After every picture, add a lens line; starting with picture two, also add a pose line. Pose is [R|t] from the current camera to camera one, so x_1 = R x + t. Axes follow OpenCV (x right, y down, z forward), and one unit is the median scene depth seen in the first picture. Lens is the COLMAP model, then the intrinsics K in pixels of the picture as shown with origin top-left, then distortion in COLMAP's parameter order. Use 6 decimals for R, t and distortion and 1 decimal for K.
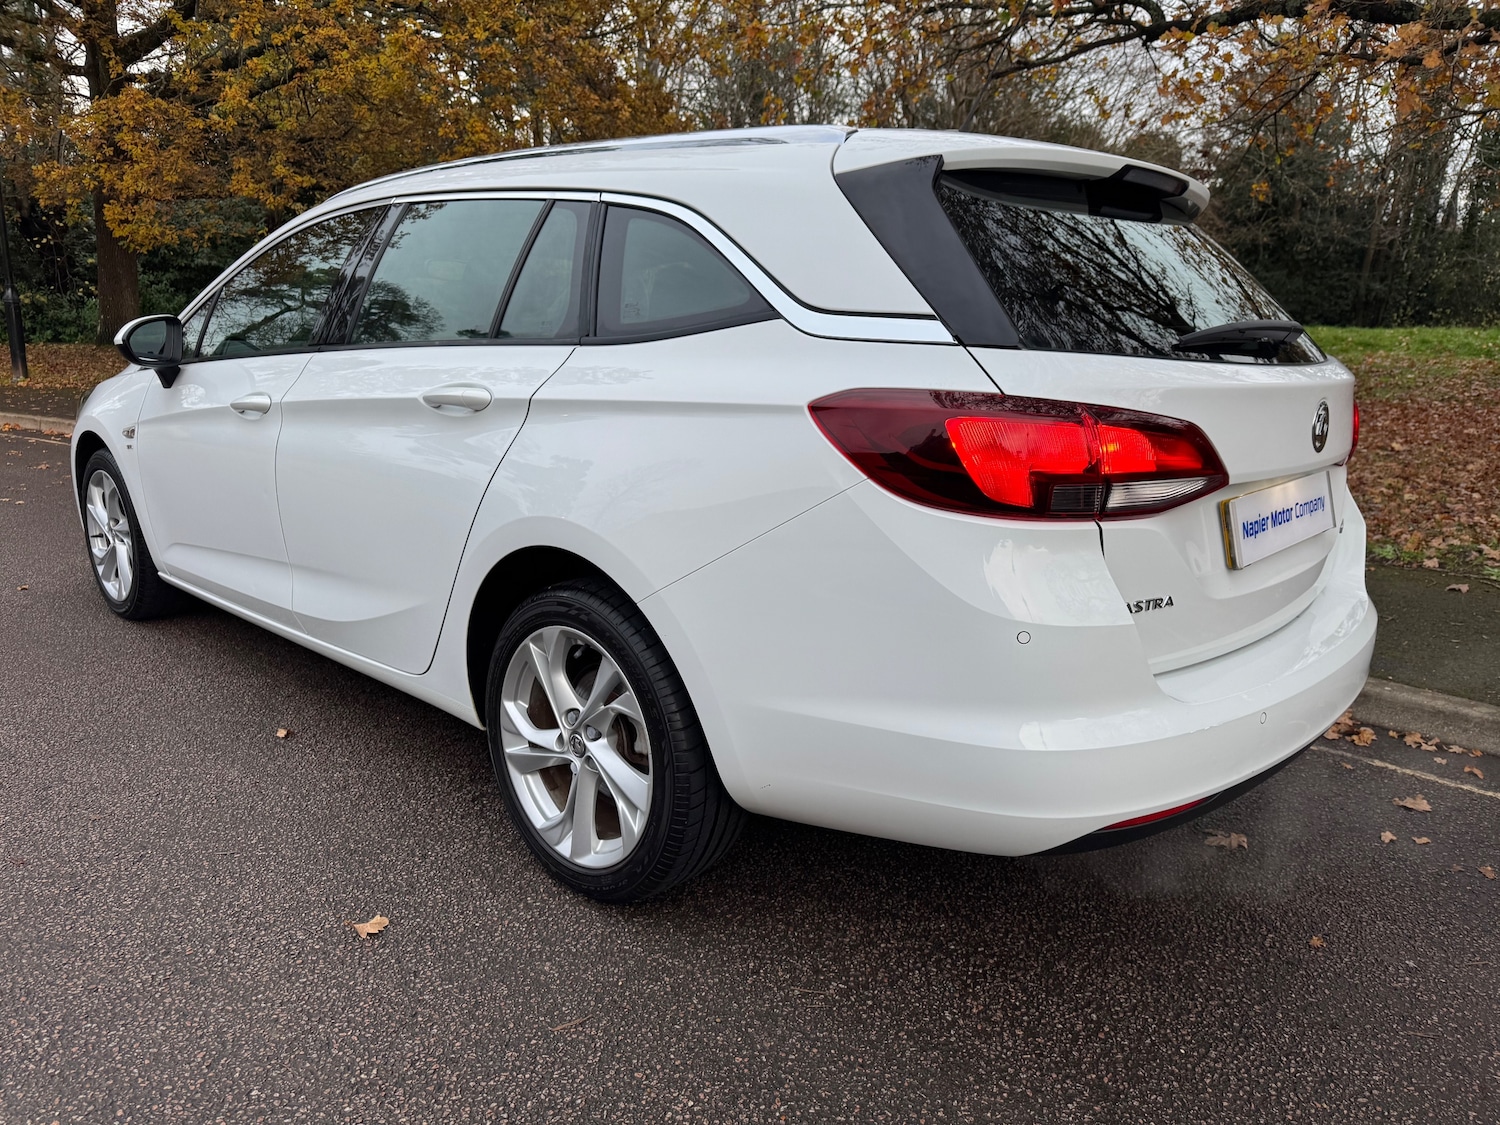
lens RADIAL K [[1089.4, 0, 743.4], [0, 1089.4, 564.6], [0, 0, 1]] dist [0.012611, -0.013018]
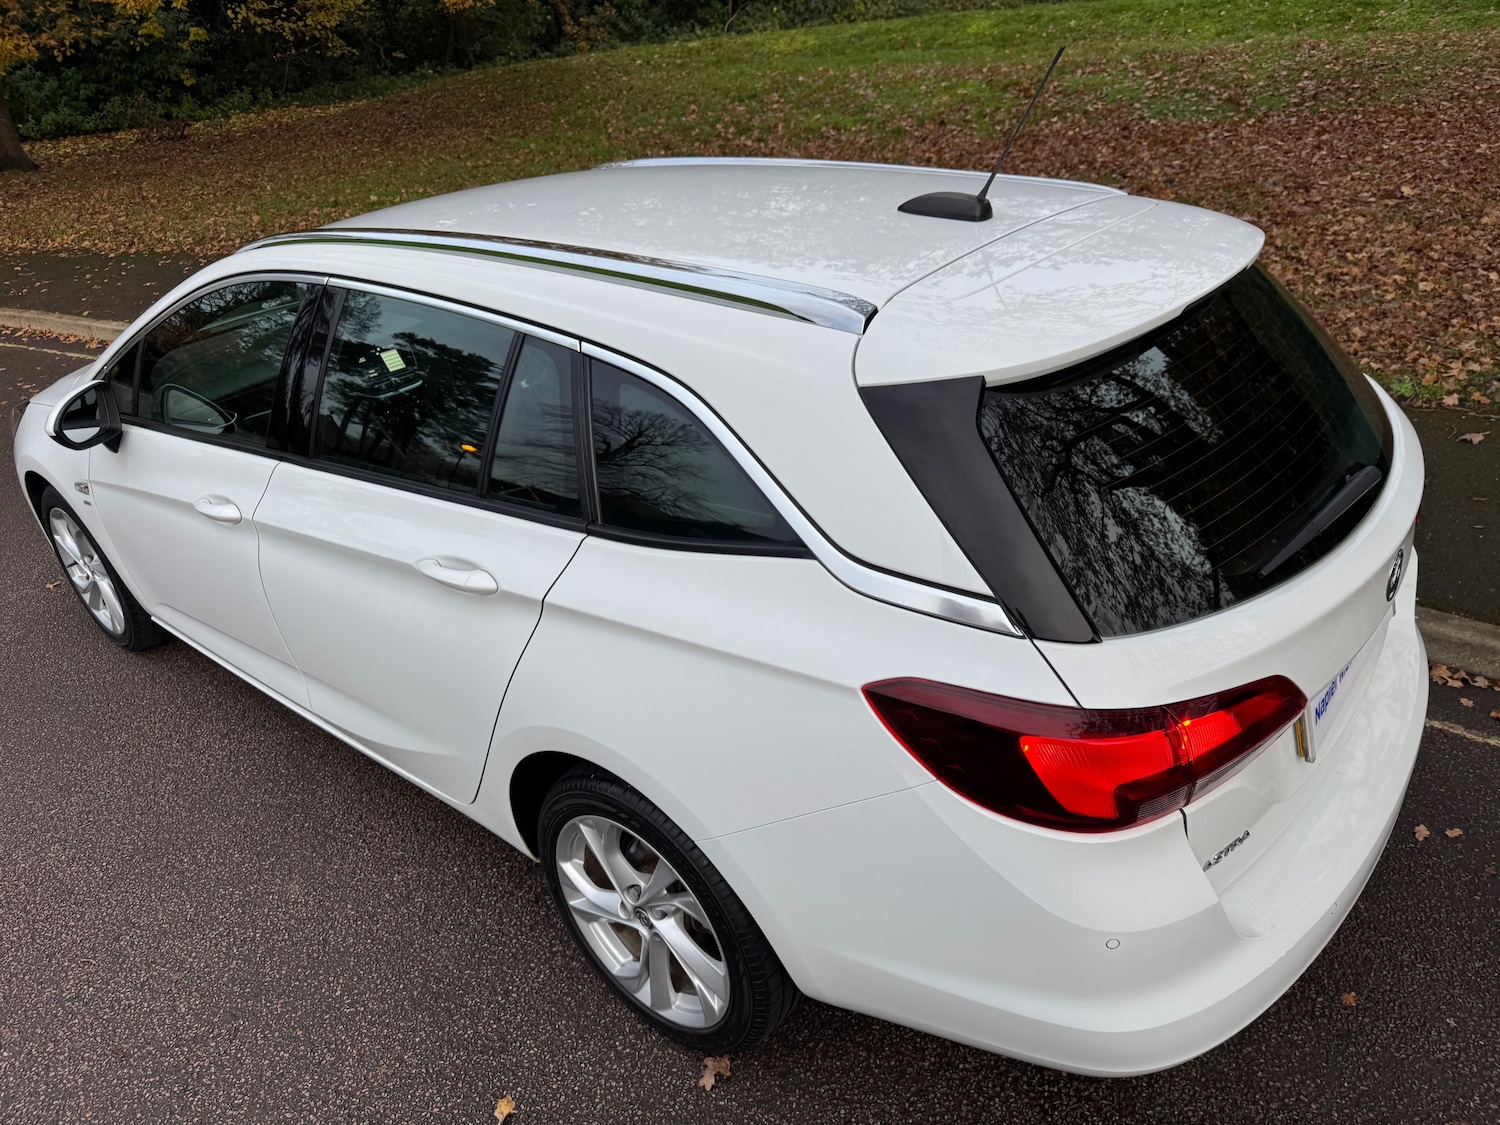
lens RADIAL K [[1095.8, 0, 750.0], [0, 1095.8, 562.5], [0, 0, 1]] dist [-0.001270, -0.000619]
pose [[0.992527, -0.121825, 0.006924, -0.021511], [0.115473, 0.956087, 0.269377, -0.395930], [-0.039437, -0.266565, 0.963010, 0.104766]]
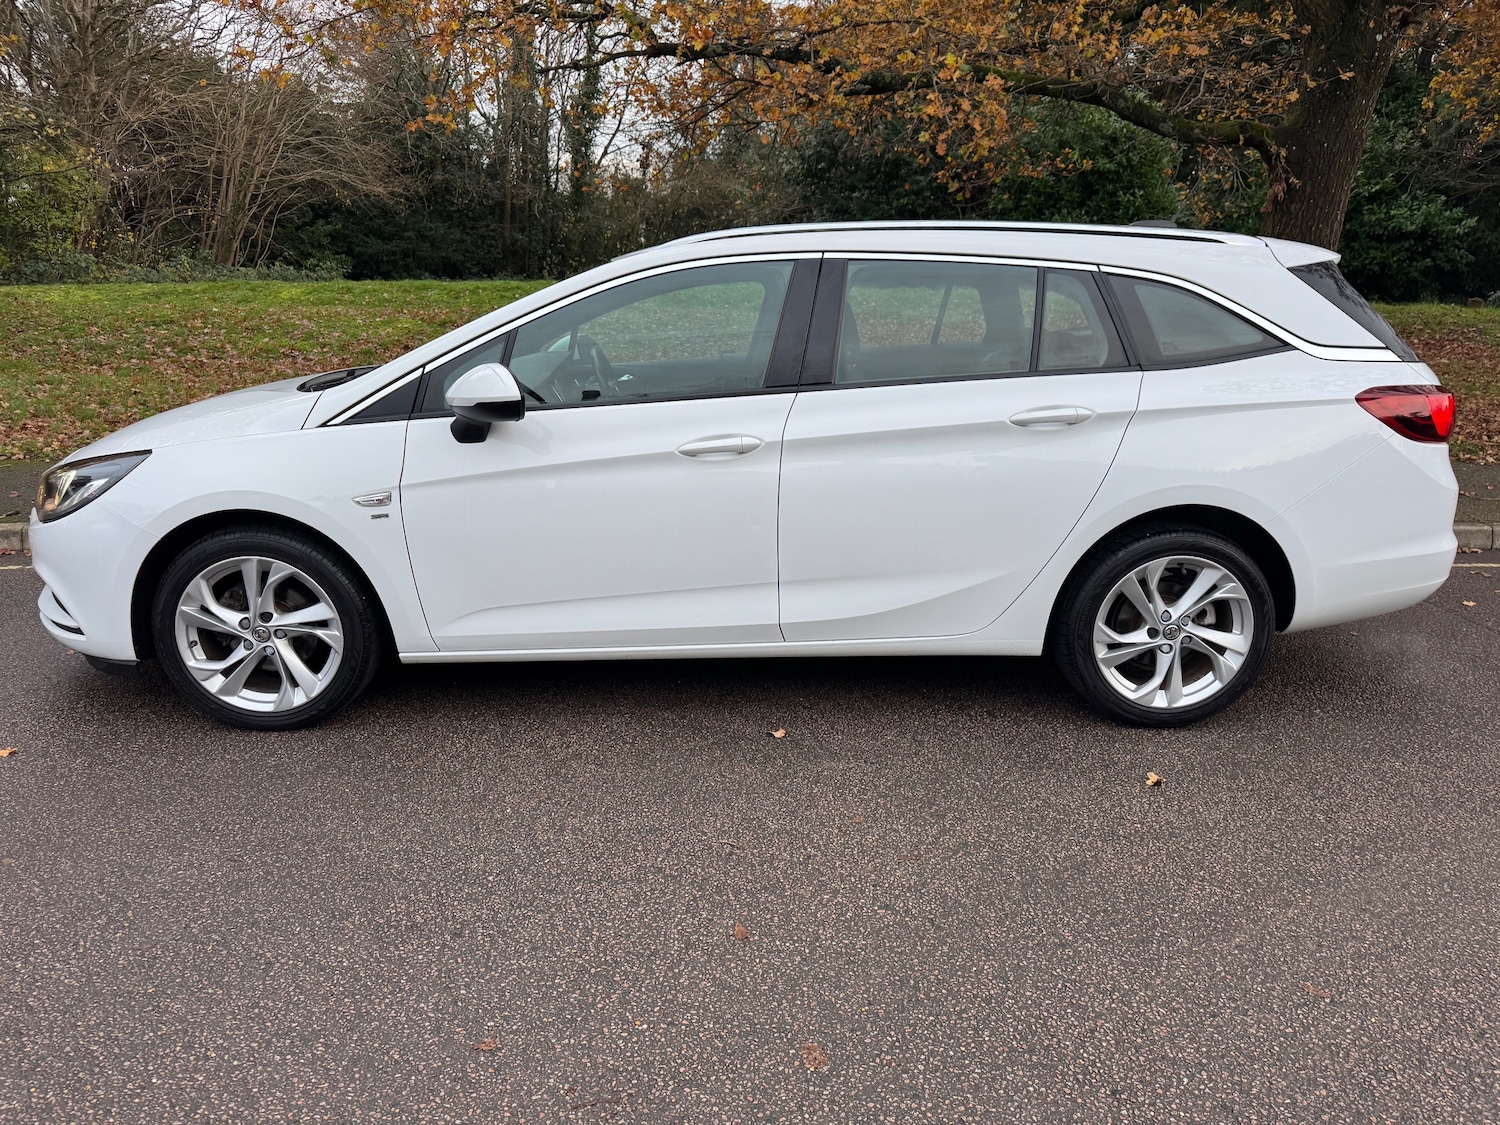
lens RADIAL K [[1105.7, 0, 738.5], [0, 1105.7, 558.7], [0, 0, 1]] dist [0.053088, -0.068296]
pose [[0.698509, -0.195264, 0.688445, -1.582797], [0.165130, 0.980070, 0.110434, -0.202601], [-0.696288, 0.036544, 0.716832, 0.286201]]
